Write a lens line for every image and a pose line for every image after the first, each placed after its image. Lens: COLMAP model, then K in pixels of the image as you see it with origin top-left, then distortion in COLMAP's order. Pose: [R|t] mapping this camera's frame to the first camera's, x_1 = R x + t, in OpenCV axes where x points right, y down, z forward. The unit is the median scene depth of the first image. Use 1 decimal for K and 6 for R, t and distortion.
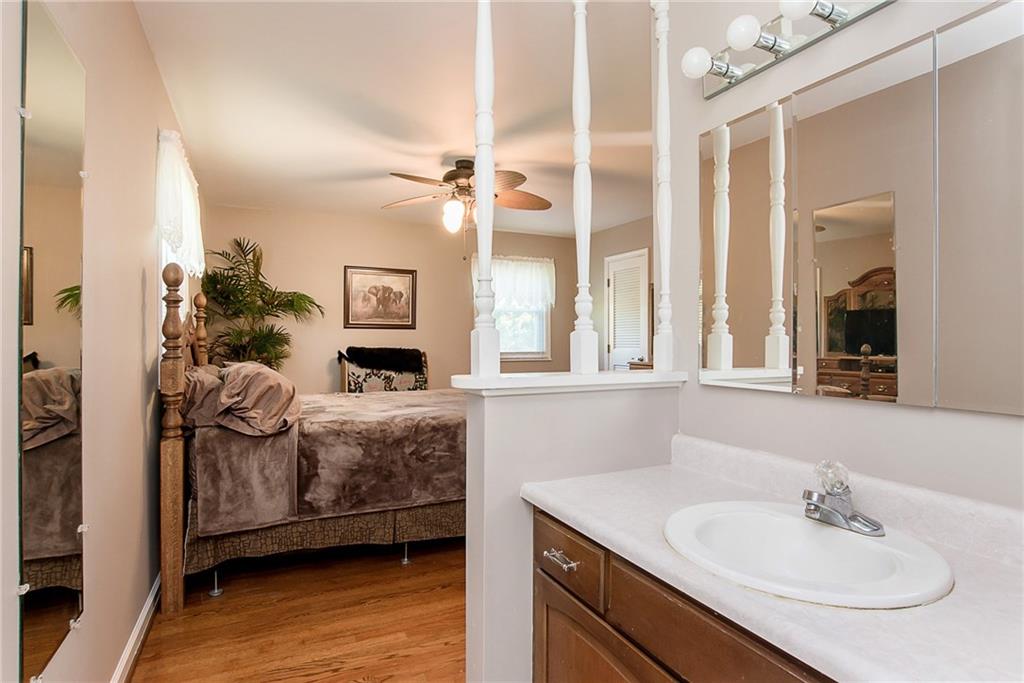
lens RADIAL K [[525.2, 0, 510.3], [0, 525.2, 340.8], [0, 0, 1]] dist [-0.024775, 0.002103]
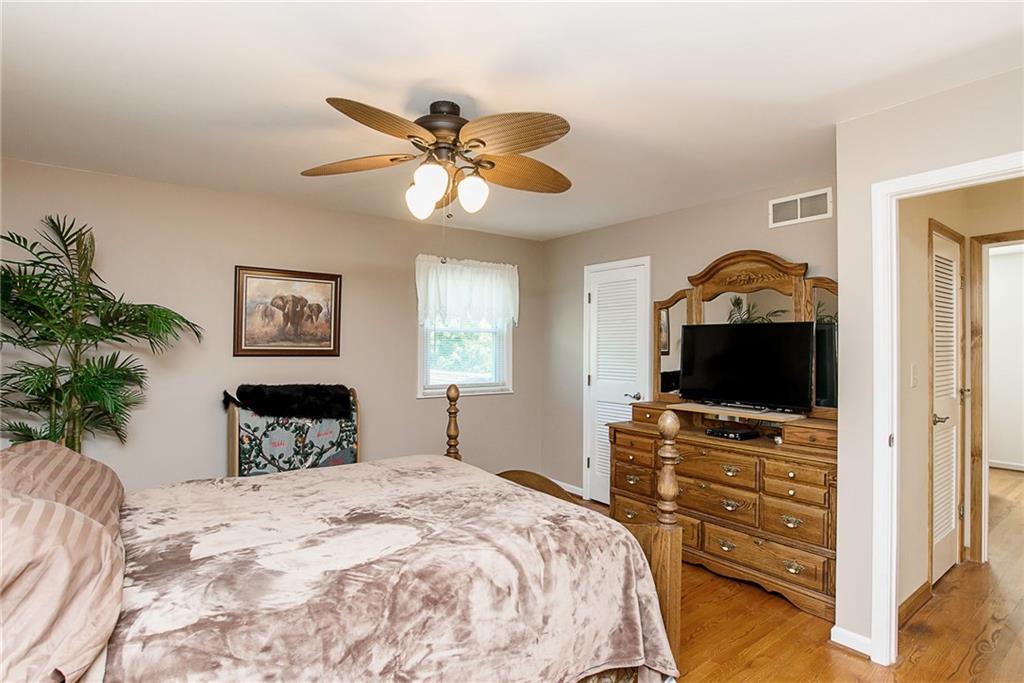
lens RADIAL K [[525.2, 0, 513.6], [0, 525.2, 343.5], [0, 0, 1]] dist [-0.024775, 0.002103]
pose [[0.983102, 0.007233, 0.182918, -0.083316], [-0.005560, 0.999938, -0.009654, -0.037411], [-0.182977, 0.008474, 0.983081, 0.266823]]
